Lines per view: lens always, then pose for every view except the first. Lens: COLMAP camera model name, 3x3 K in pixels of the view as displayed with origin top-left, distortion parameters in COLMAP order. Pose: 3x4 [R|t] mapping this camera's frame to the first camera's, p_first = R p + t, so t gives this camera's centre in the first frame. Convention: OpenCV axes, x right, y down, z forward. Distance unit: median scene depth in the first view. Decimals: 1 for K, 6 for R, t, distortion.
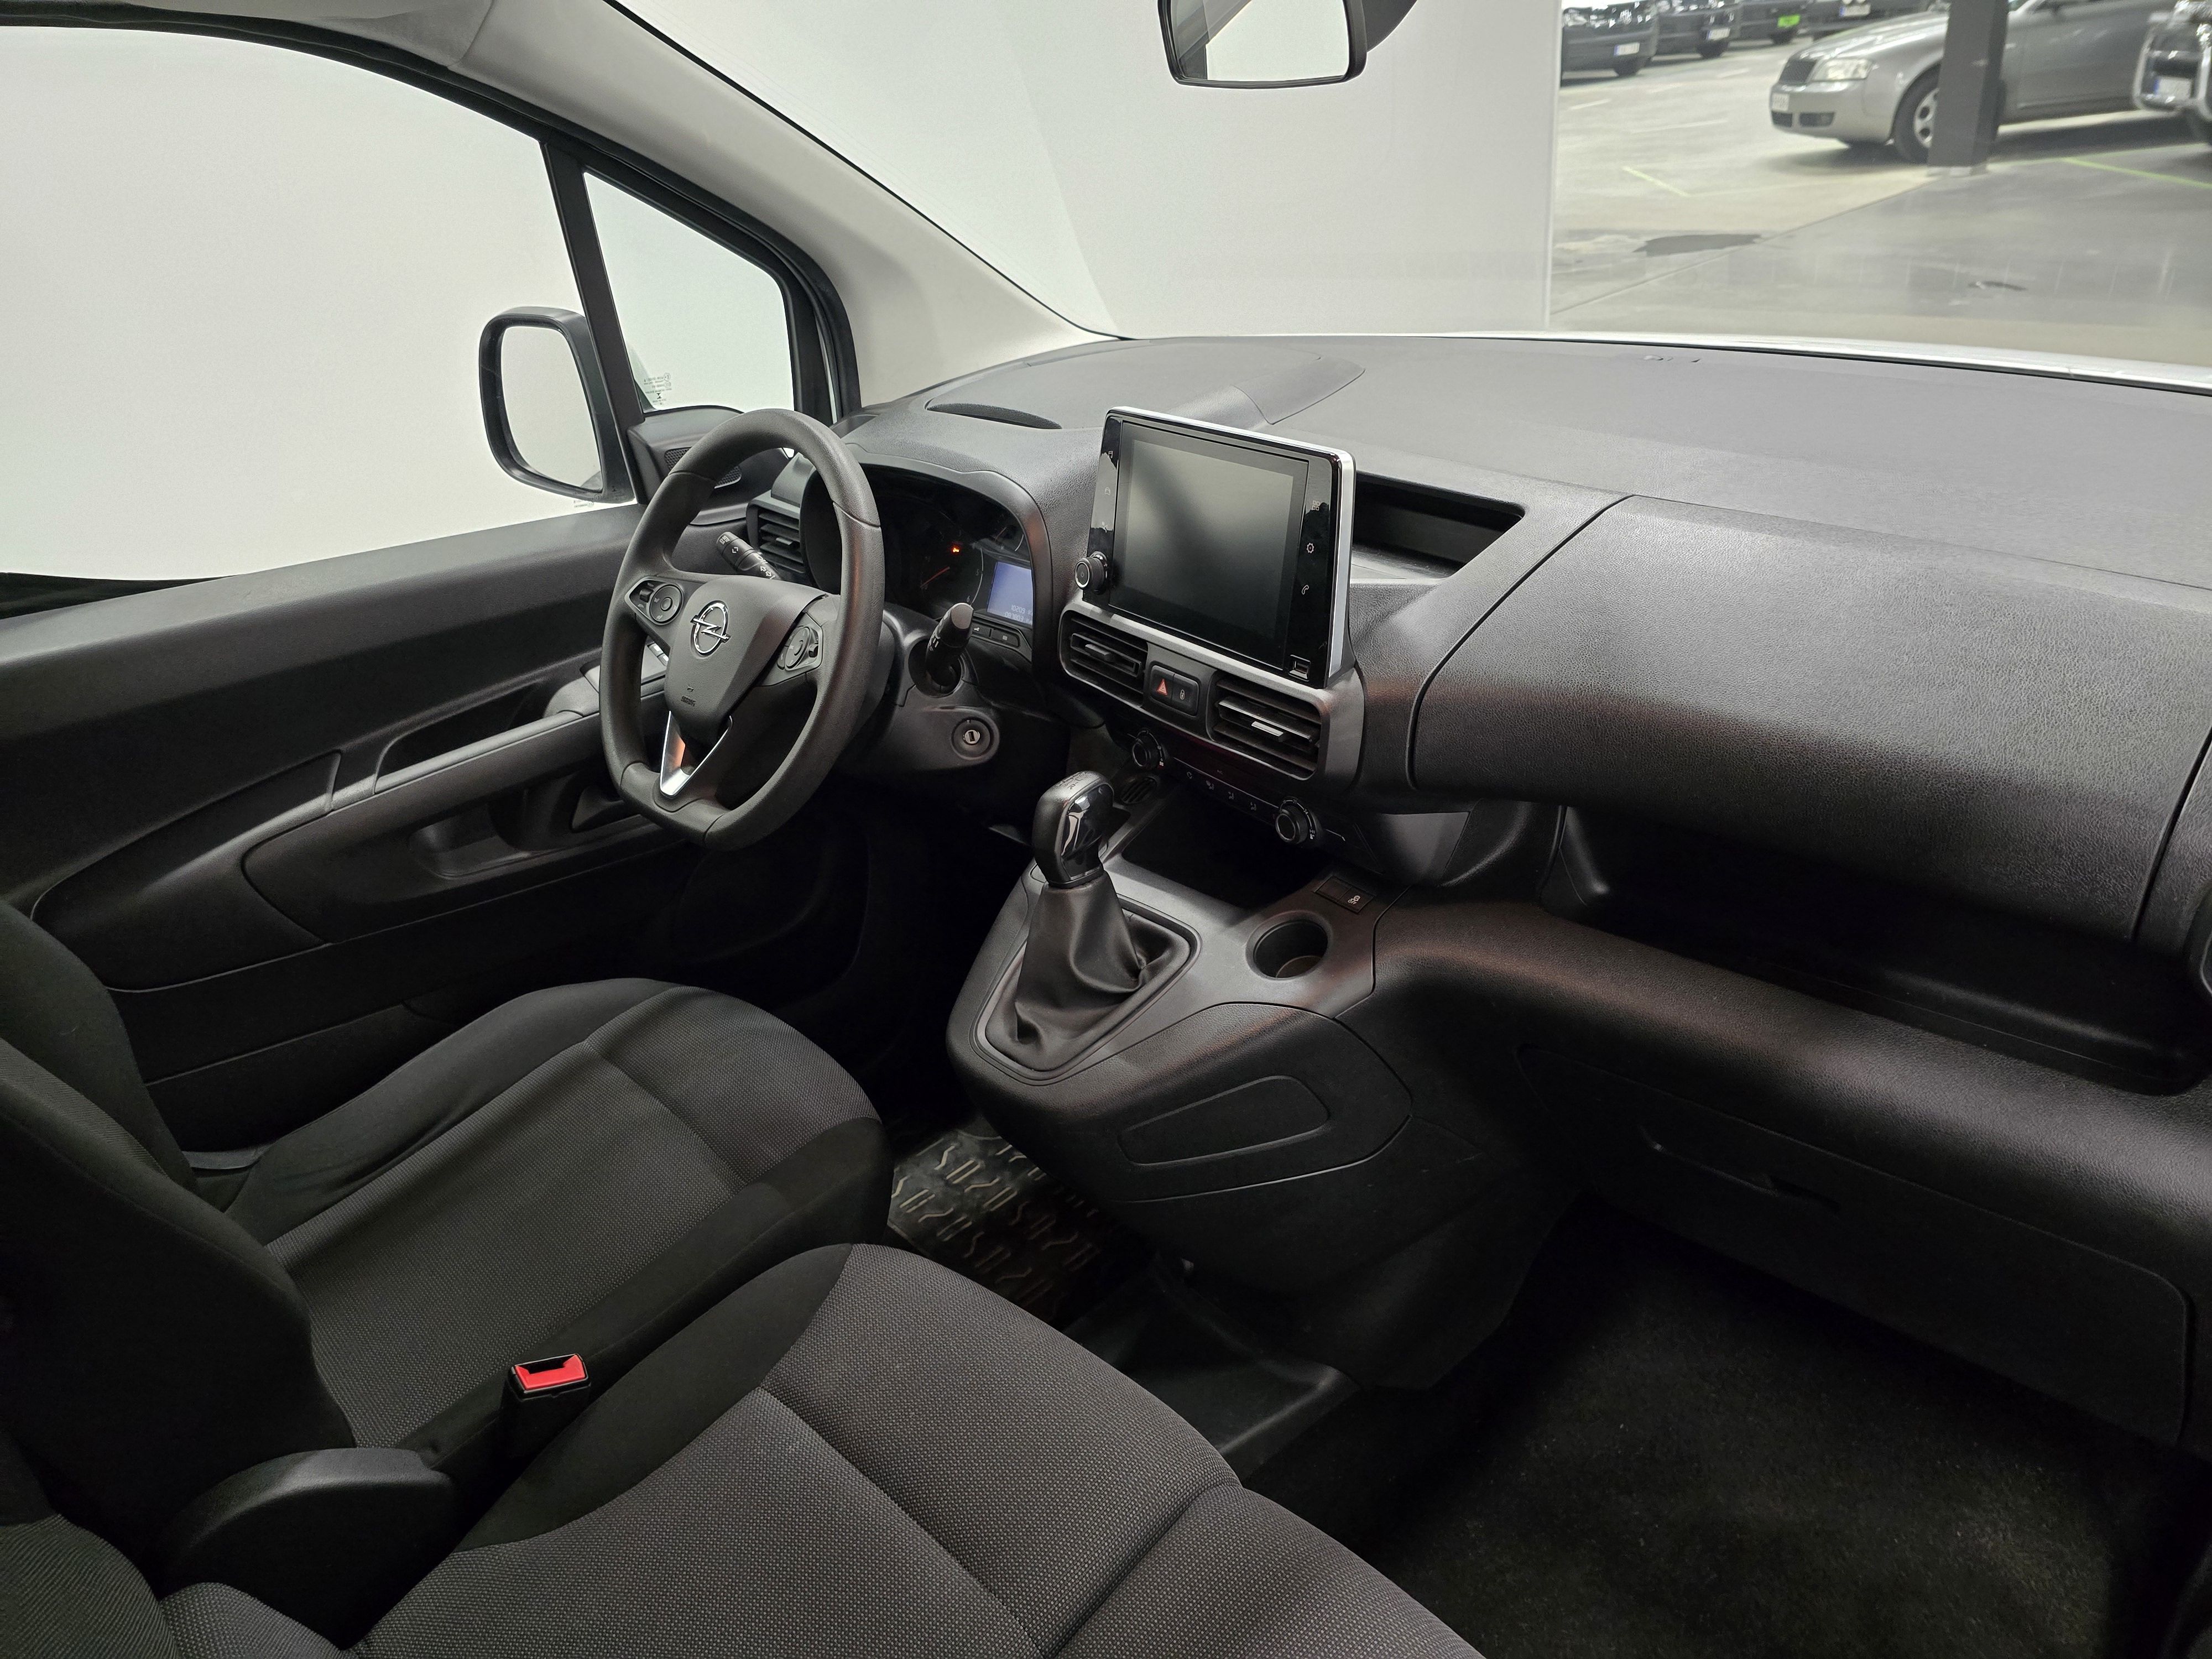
lens RADIAL K [[1462.0, 0, 1071.1], [0, 1462.0, 830.9], [0, 0, 1]] dist [0.057542, -0.049432]
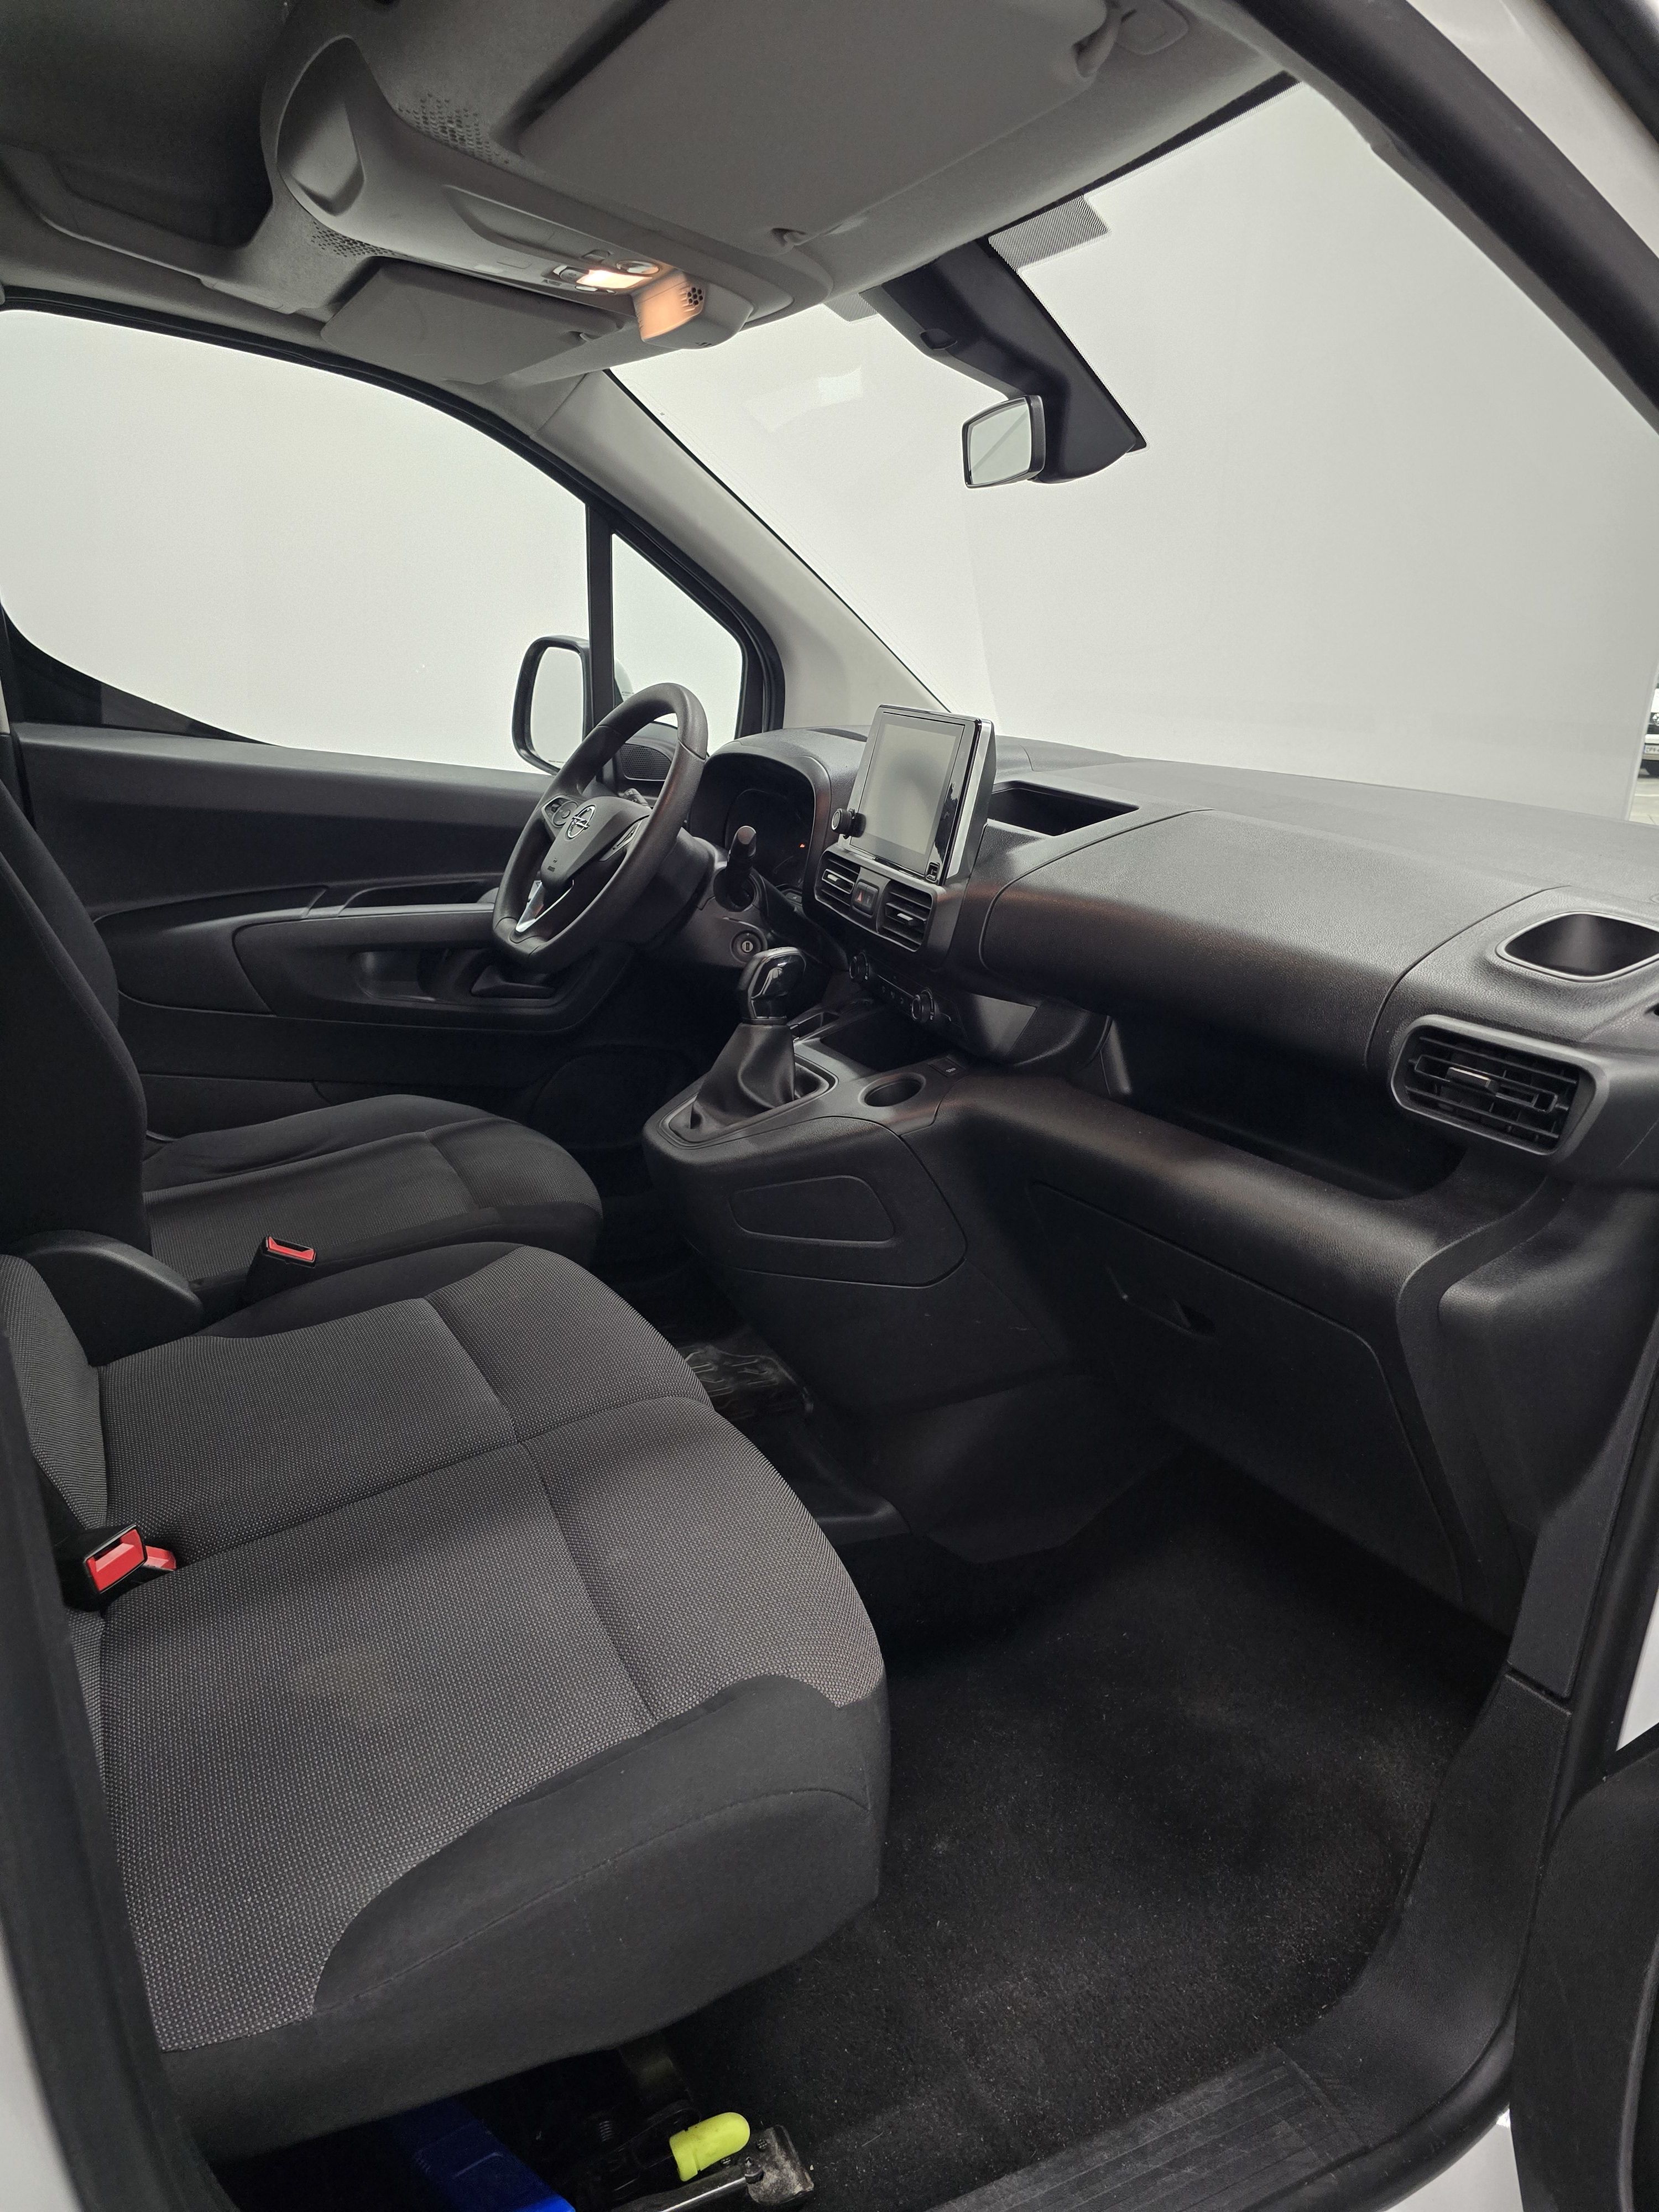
lens RADIAL K [[1462.0, 0, 829.5], [0, 1462.0, 1106.0], [0, 0, 1]] dist [0.057542, -0.049432]
pose [[0.952493, 0.226914, -0.203144, 0.318046], [-0.259477, 0.953845, -0.151168, 0.265771], [0.159466, 0.196698, 0.967409, -0.235918]]
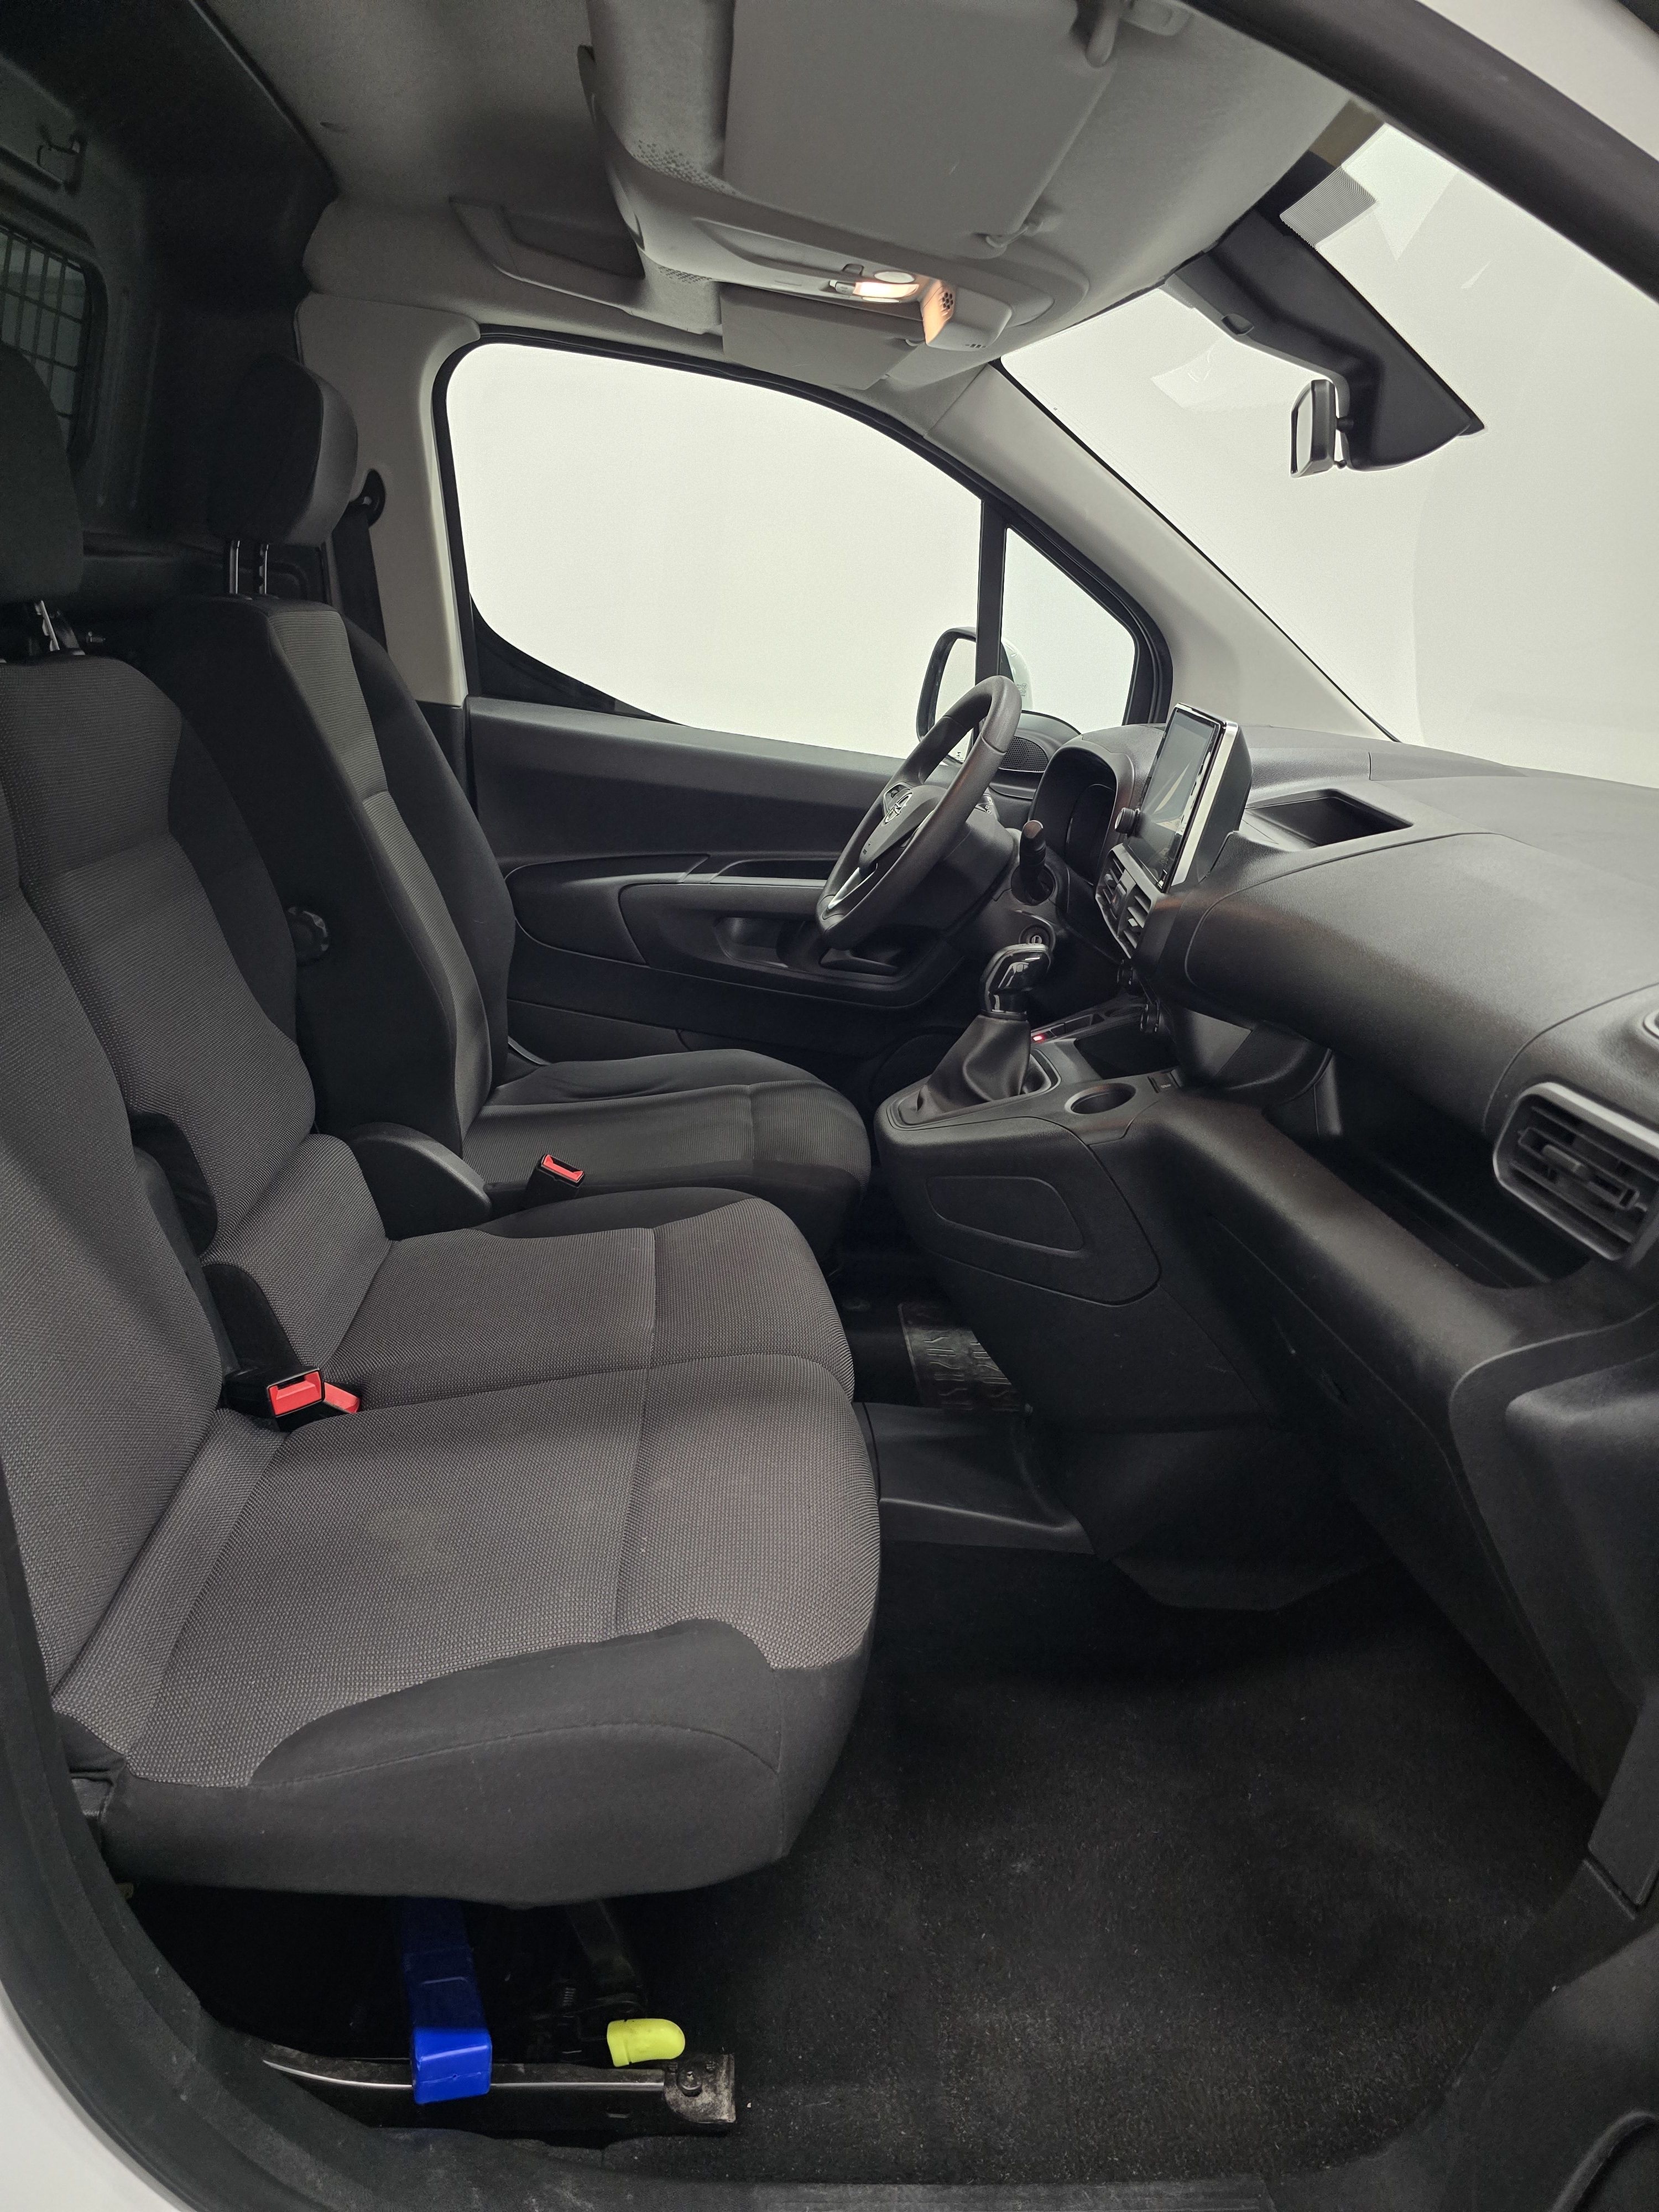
lens RADIAL K [[1455.5, 0, 832.6], [0, 1455.5, 1095.8], [0, 0, 1]] dist [0.067298, -0.061346]
pose [[0.776444, 0.344554, -0.527652, 0.558096], [-0.417885, 0.908237, -0.021846, 0.176245], [0.471706, 0.237460, 0.849180, -0.168207]]
